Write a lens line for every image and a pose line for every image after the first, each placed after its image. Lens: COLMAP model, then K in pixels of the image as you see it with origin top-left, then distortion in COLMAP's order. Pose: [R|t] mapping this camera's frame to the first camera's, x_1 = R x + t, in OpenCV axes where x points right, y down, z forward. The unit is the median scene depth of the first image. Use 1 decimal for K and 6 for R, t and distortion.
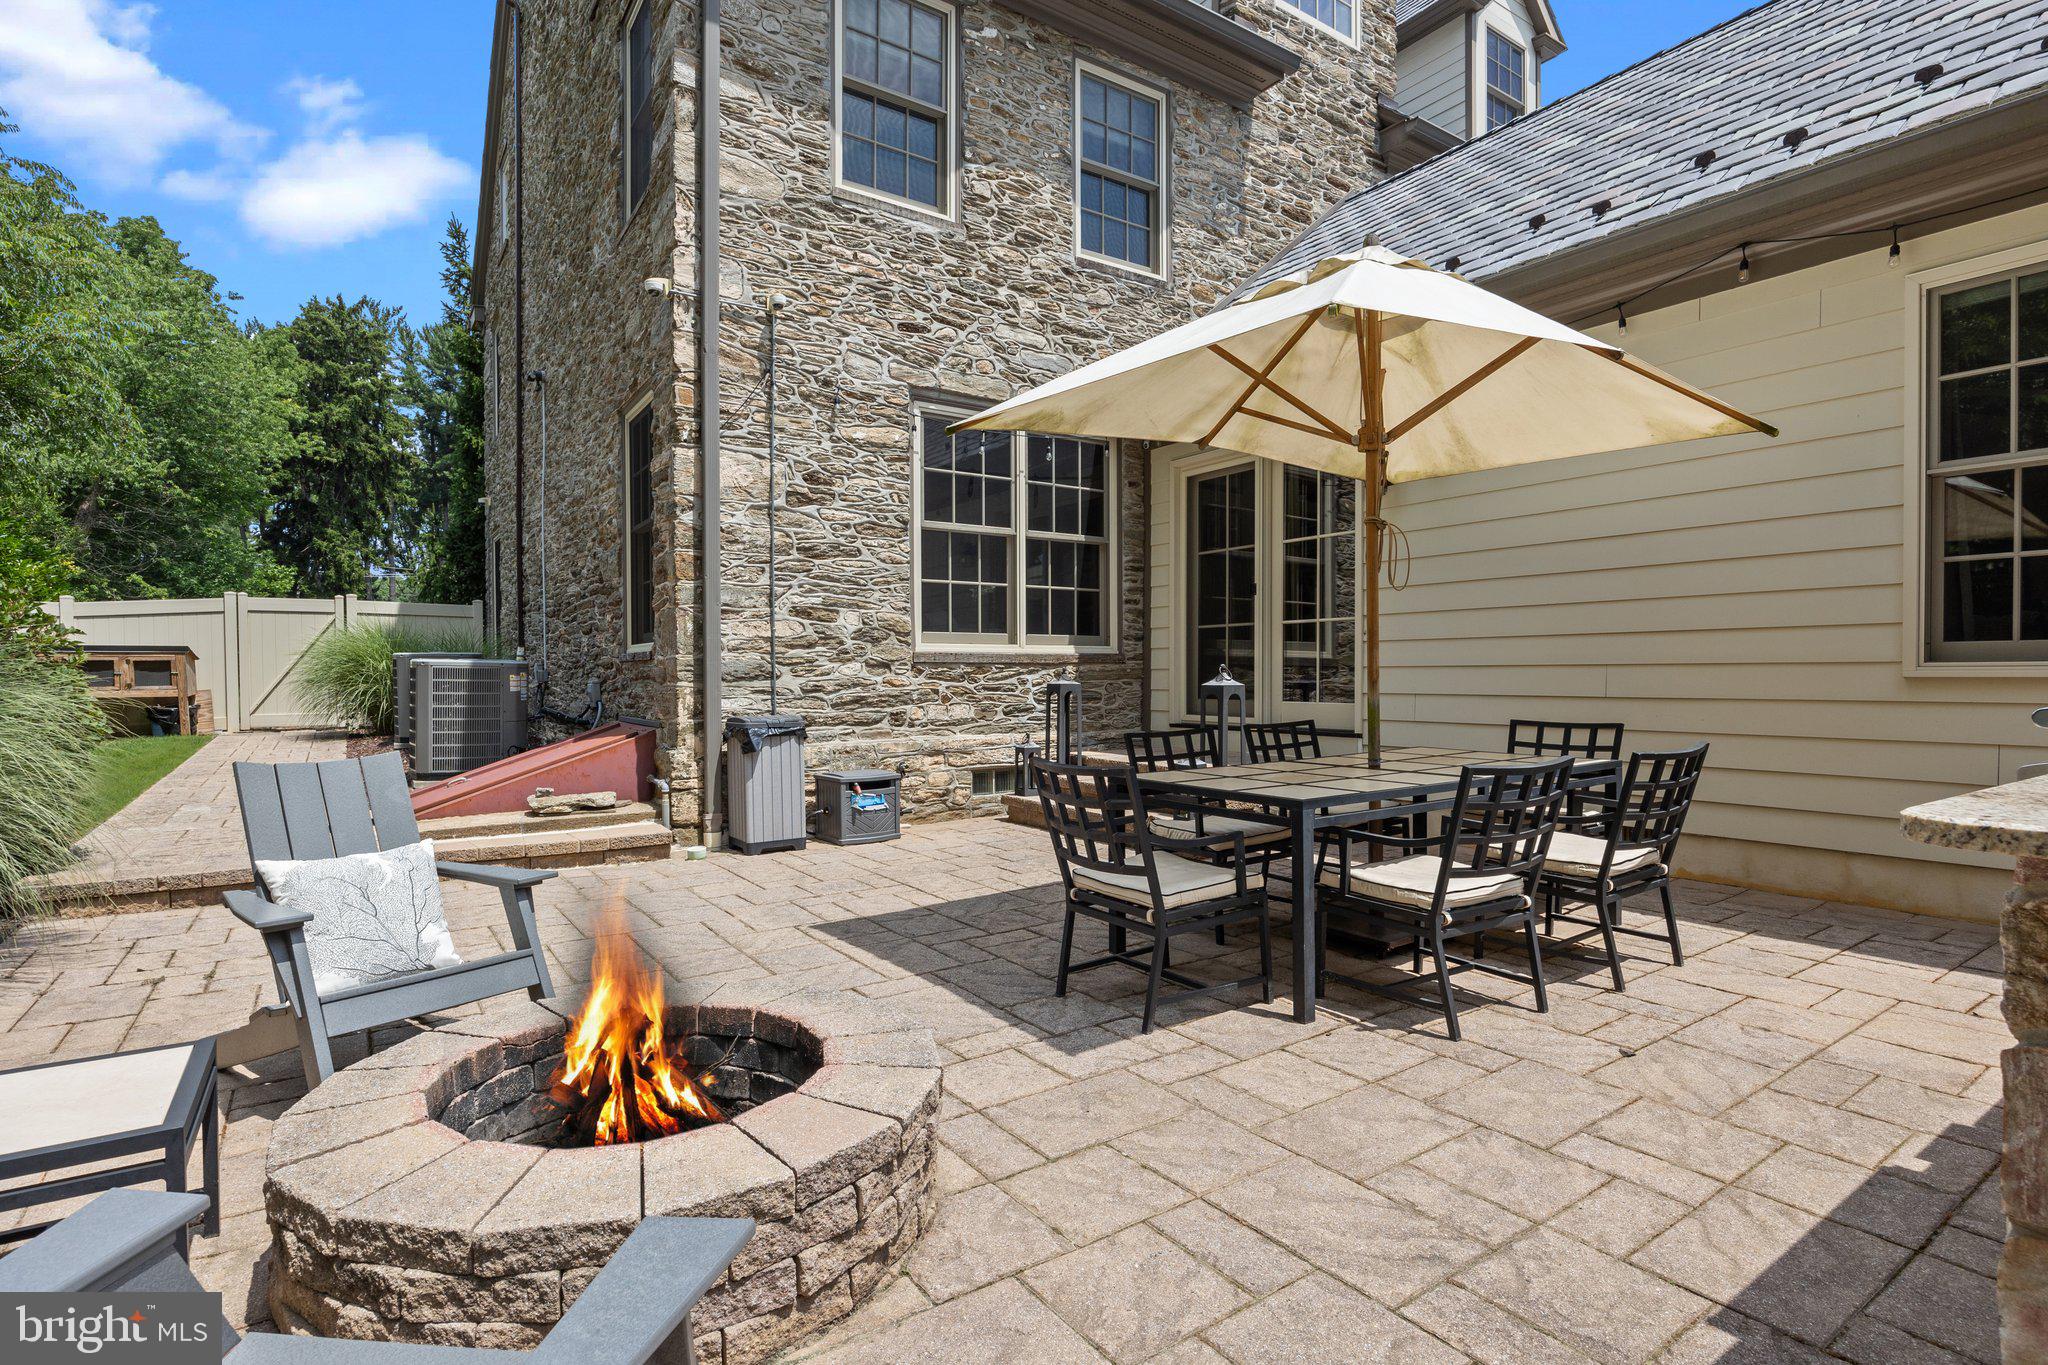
lens RADIAL K [[1060.2, 0, 1024.0], [0, 1060.2, 682.5], [0, 0, 1]] dist [0.000611, -0.000019]
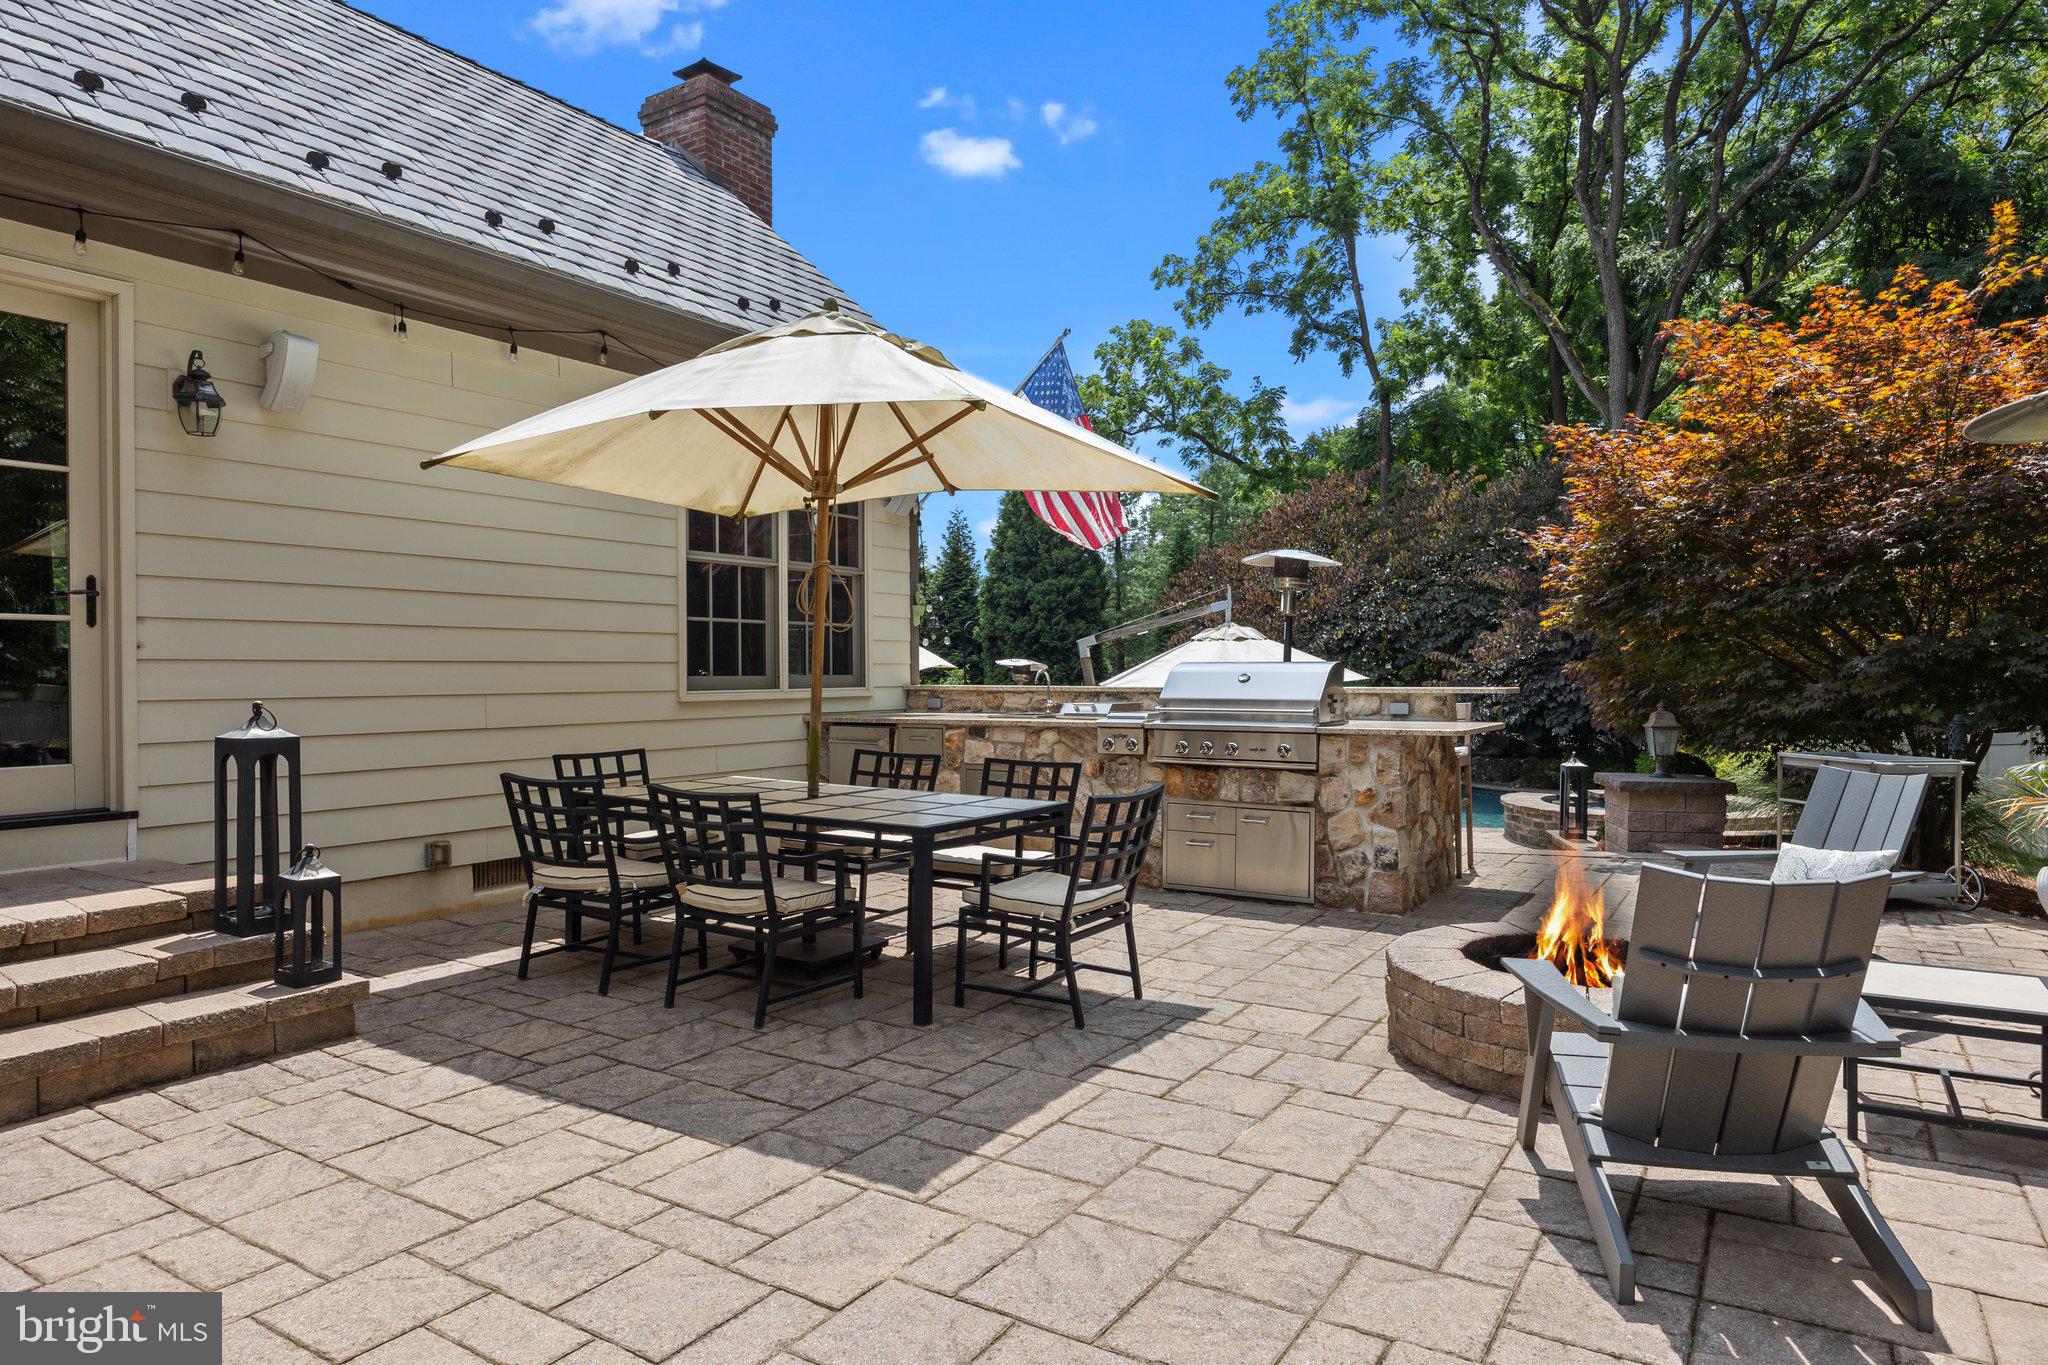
lens RADIAL K [[1209.9, 0, 1024.0], [0, 1209.9, 682.5], [0, 0, 1]] dist [-0.004057, -0.001388]
pose [[-0.402817, -0.013869, 0.915175, -0.896051], [0.007407, 0.999803, 0.018411, -0.060050], [-0.915250, 0.014195, -0.402635, 1.320806]]
